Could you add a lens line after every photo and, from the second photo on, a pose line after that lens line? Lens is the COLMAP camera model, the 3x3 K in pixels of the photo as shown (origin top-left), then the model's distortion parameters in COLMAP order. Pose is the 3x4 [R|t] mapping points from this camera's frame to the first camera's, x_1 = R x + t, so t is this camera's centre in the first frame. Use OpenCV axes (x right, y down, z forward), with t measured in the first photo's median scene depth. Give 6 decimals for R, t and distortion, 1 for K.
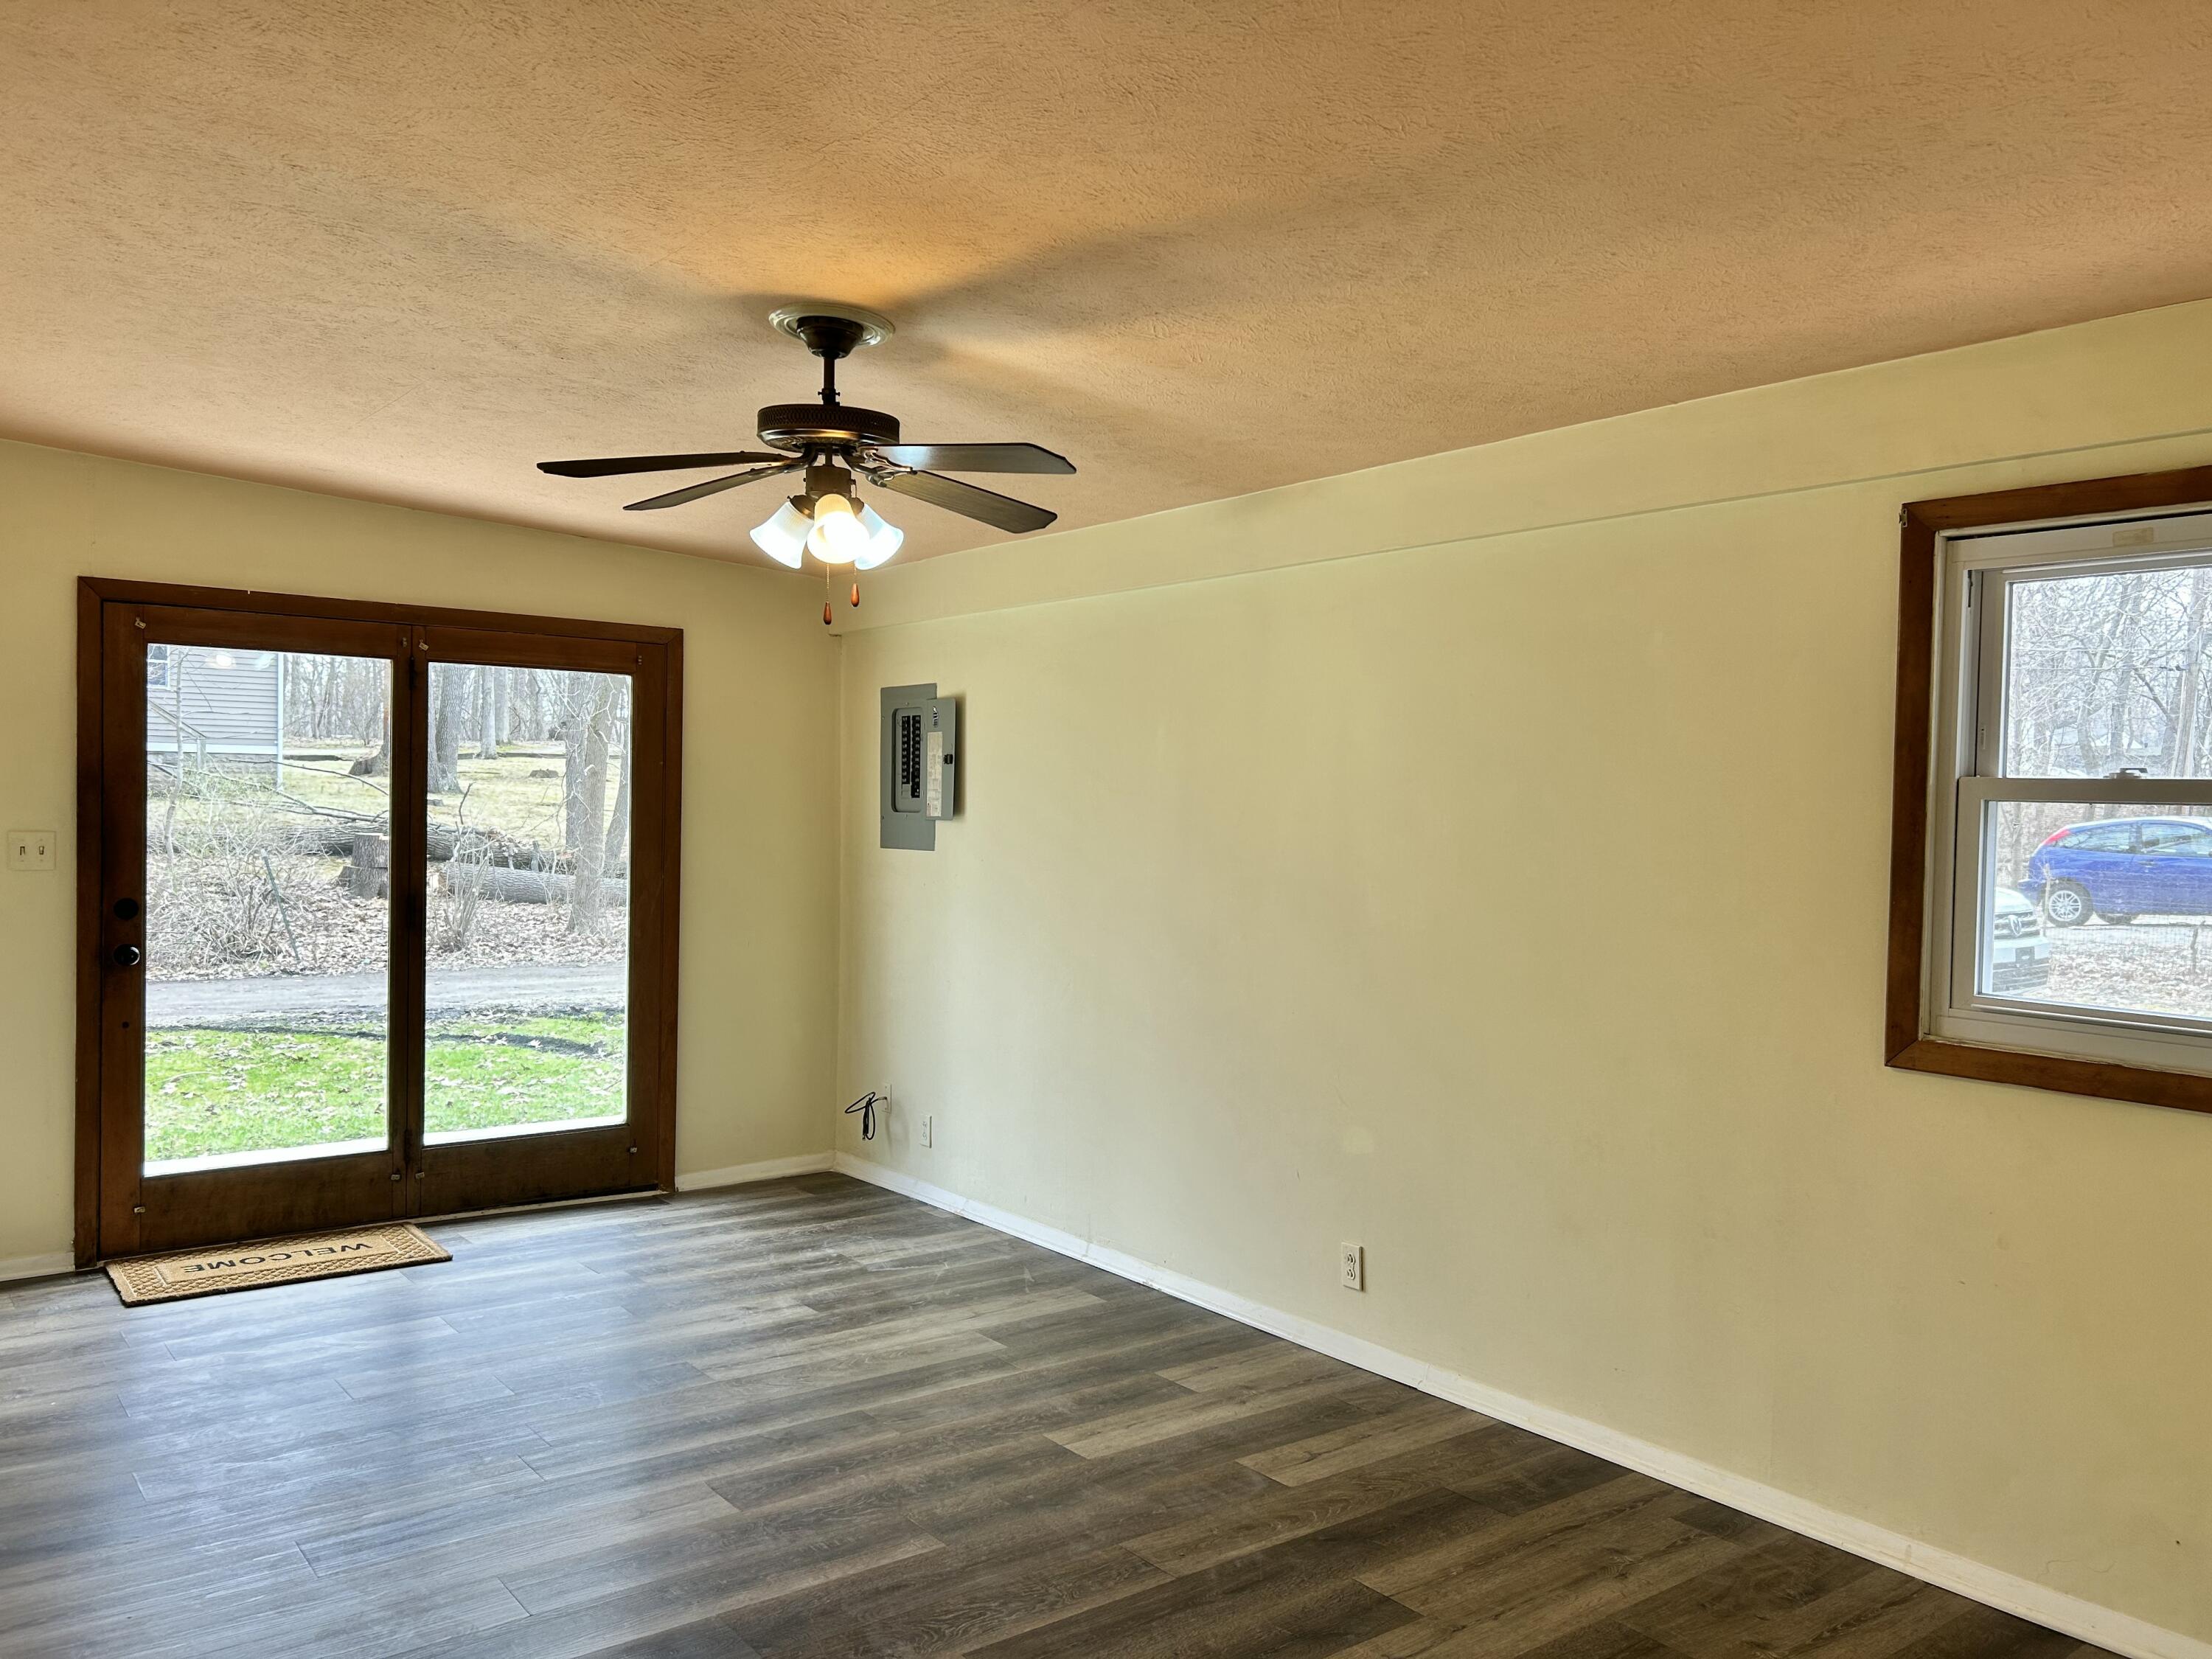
lens RADIAL K [[1676.7, 0, 1099.3], [0, 1676.7, 844.9], [0, 0, 1]] dist [0.081696, -0.098211]
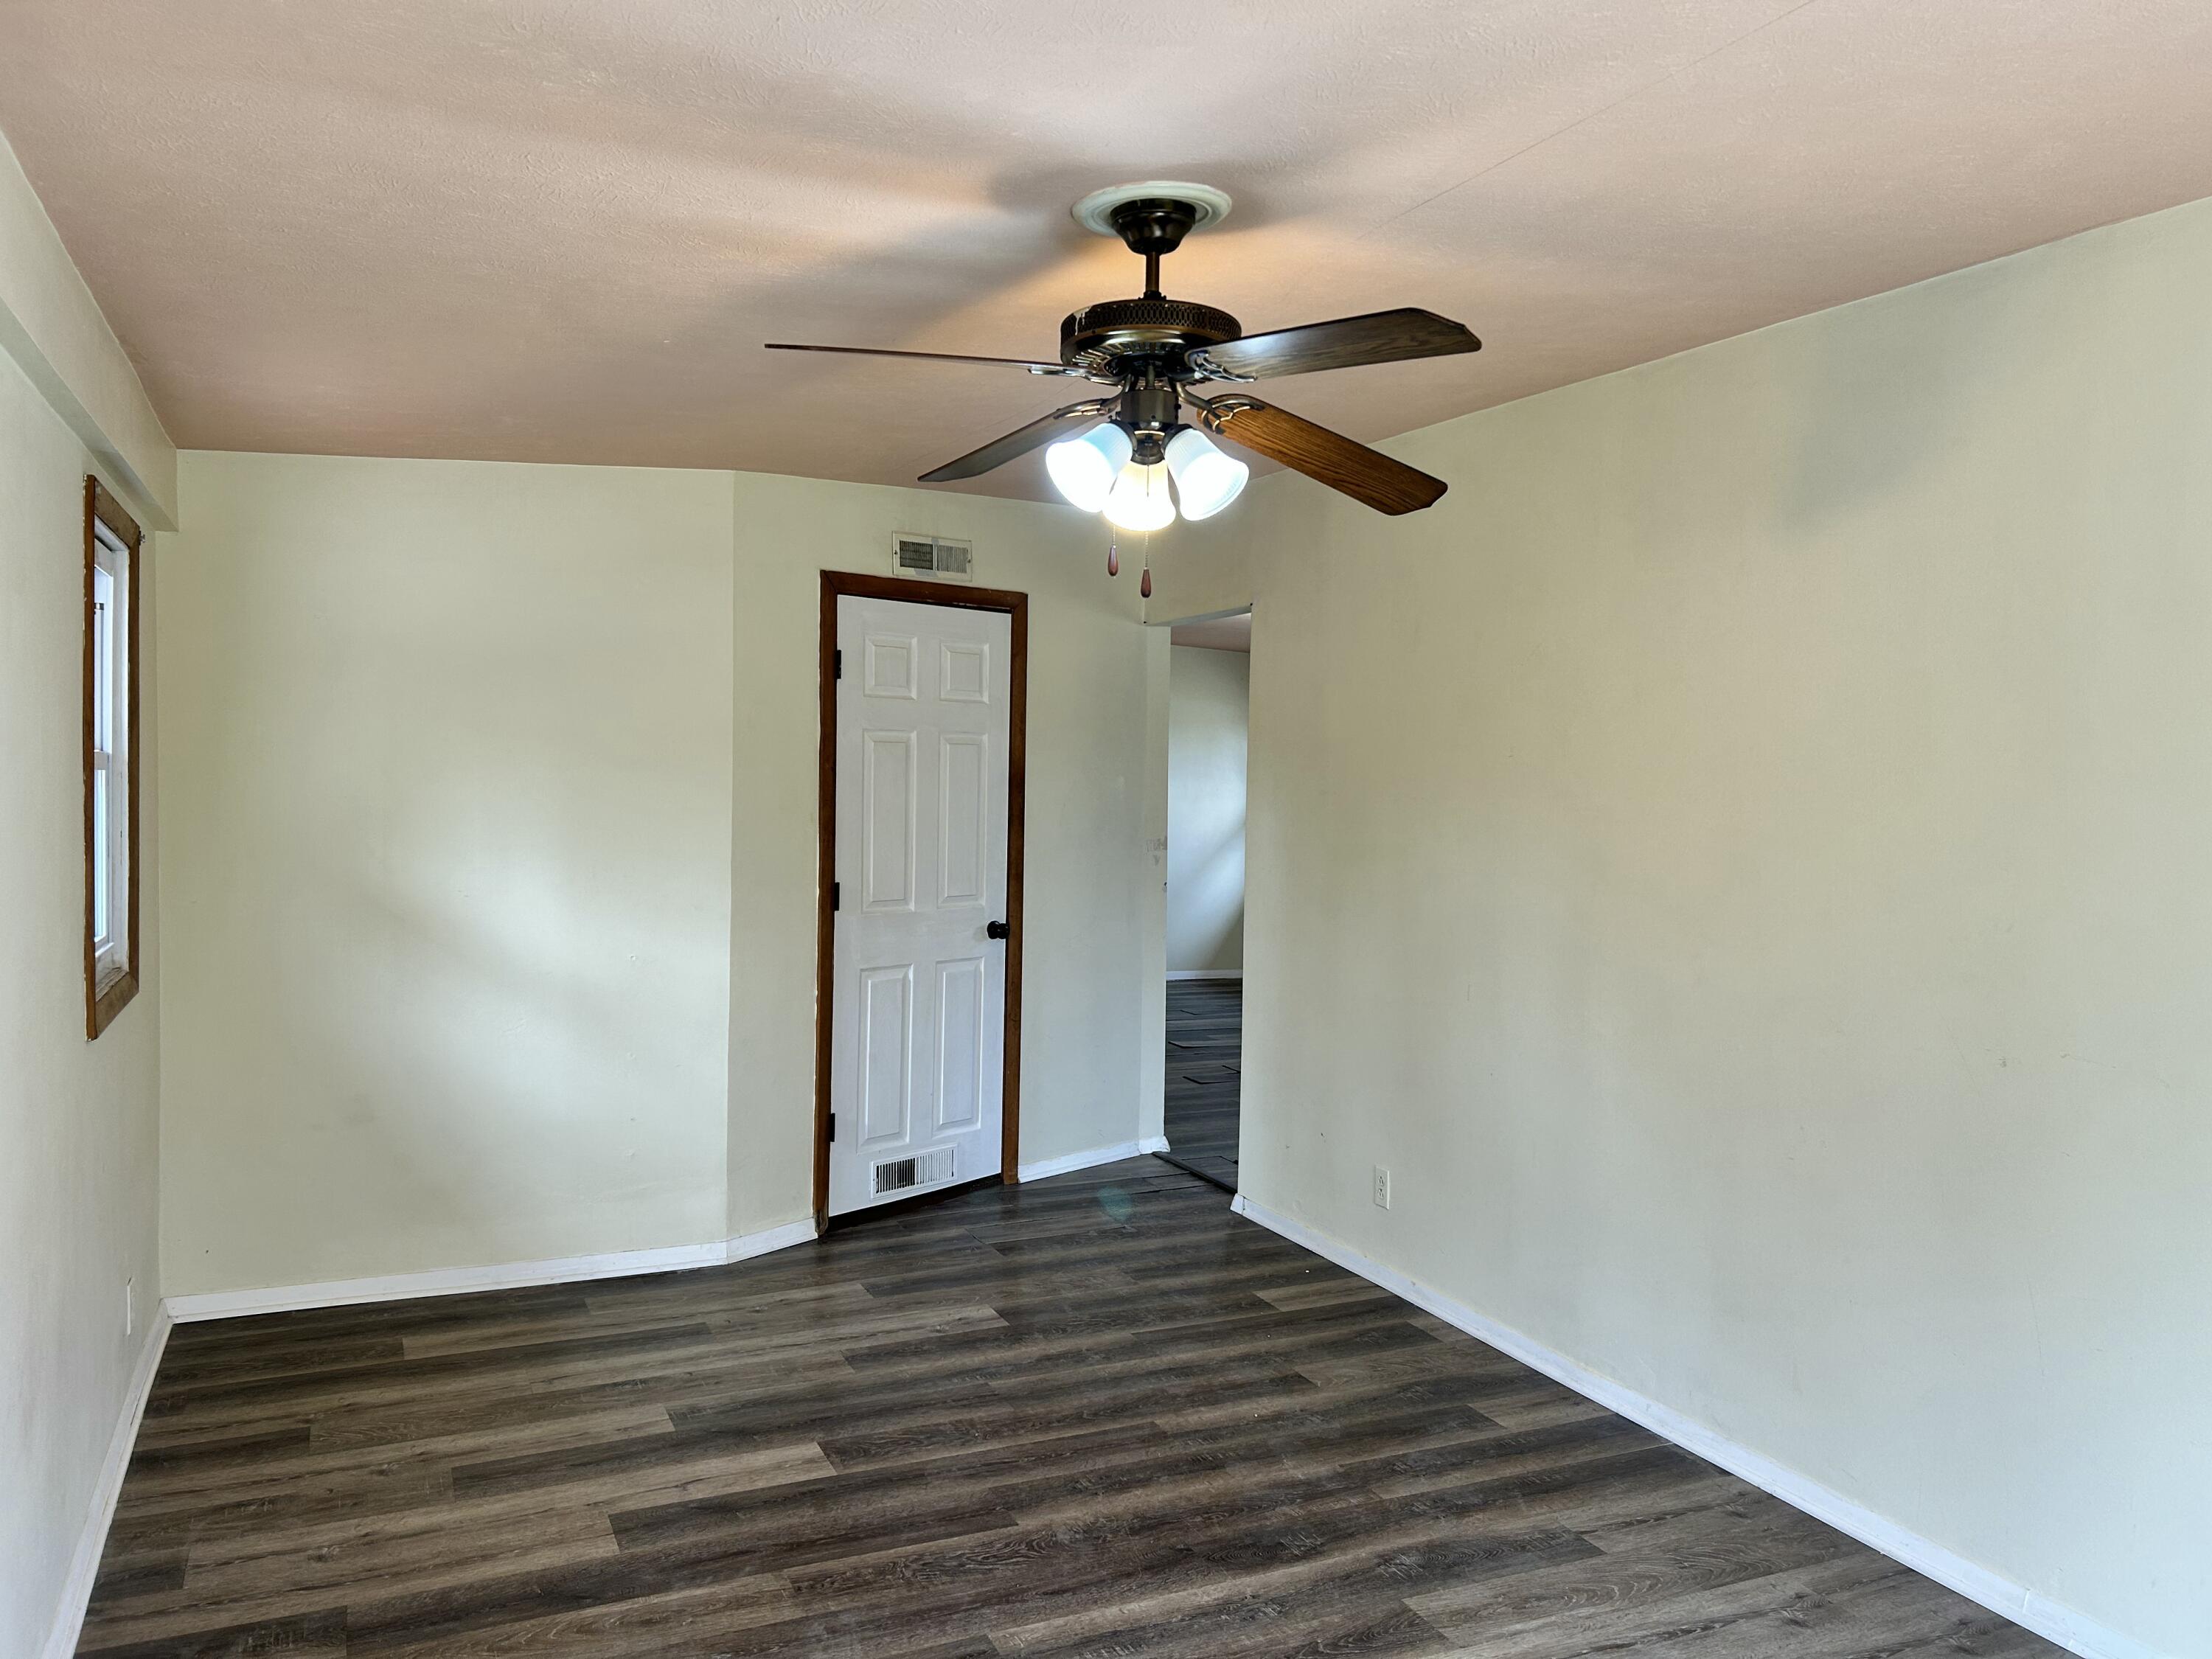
lens RADIAL K [[1676.7, 0, 1099.3], [0, 1676.7, 844.9], [0, 0, 1]] dist [0.081696, -0.098211]
pose [[-0.971684, -0.046222, 0.231719, -0.347452], [-0.028805, 0.996537, 0.077996, -0.082204], [-0.234521, 0.069113, -0.969651, 1.882998]]
